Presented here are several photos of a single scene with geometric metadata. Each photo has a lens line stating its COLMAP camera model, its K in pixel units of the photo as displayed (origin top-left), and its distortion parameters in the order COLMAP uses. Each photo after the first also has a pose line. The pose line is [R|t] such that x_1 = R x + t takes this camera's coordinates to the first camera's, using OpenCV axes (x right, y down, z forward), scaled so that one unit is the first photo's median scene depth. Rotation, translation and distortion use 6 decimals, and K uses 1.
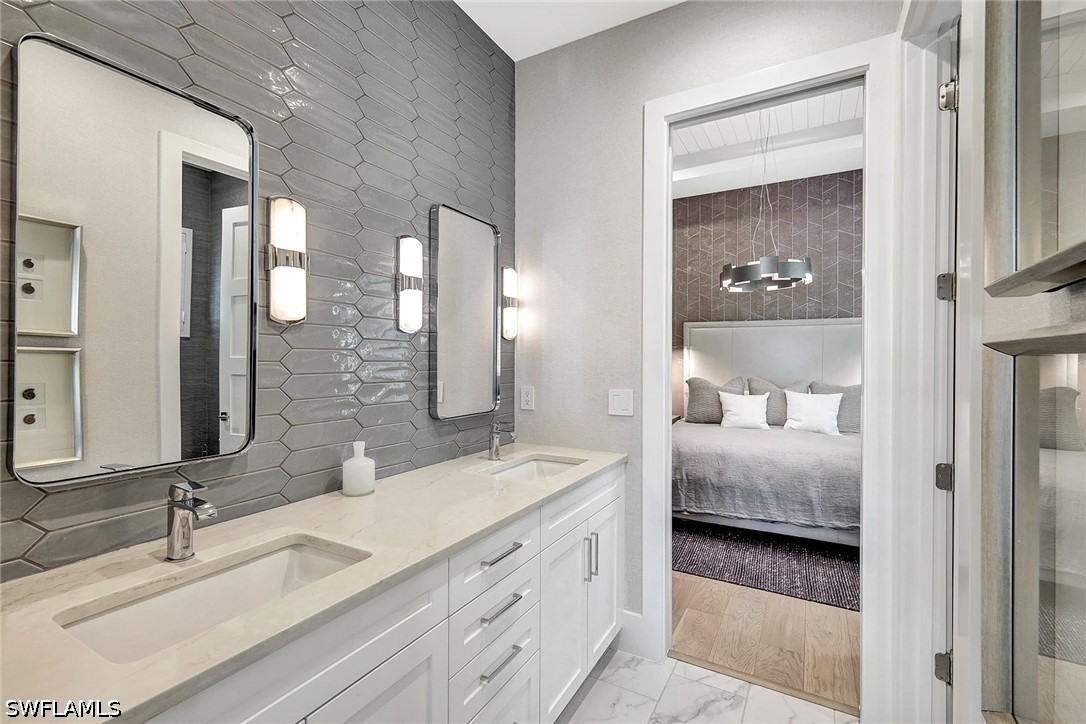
lens RADIAL K [[478.0, 0, 536.7], [0, 478.0, 362.5], [0, 0, 1]] dist [0.000449, 0.000932]
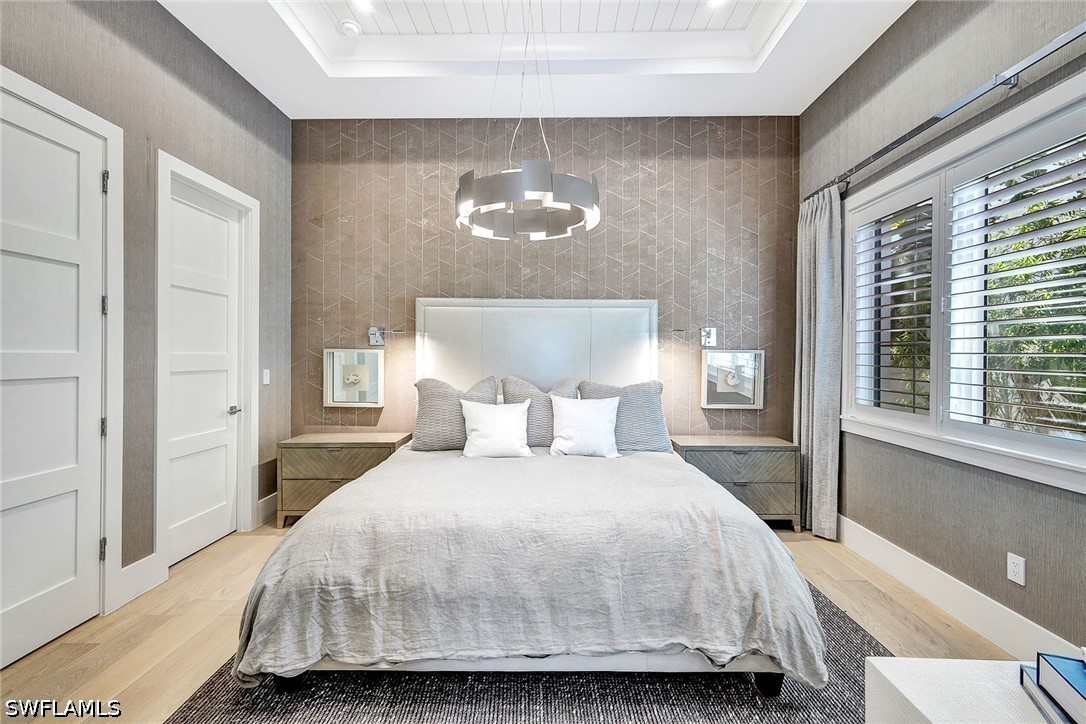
lens RADIAL K [[478.0, 0, 542.9], [0, 478.0, 360.4], [0, 0, 1]] dist [0.000449, 0.000932]
pose [[0.877487, -0.003518, 0.479587, 0.187242], [0.000433, 0.999979, 0.006543, 0.002856], [-0.479600, -0.005533, 0.877470, 0.420984]]
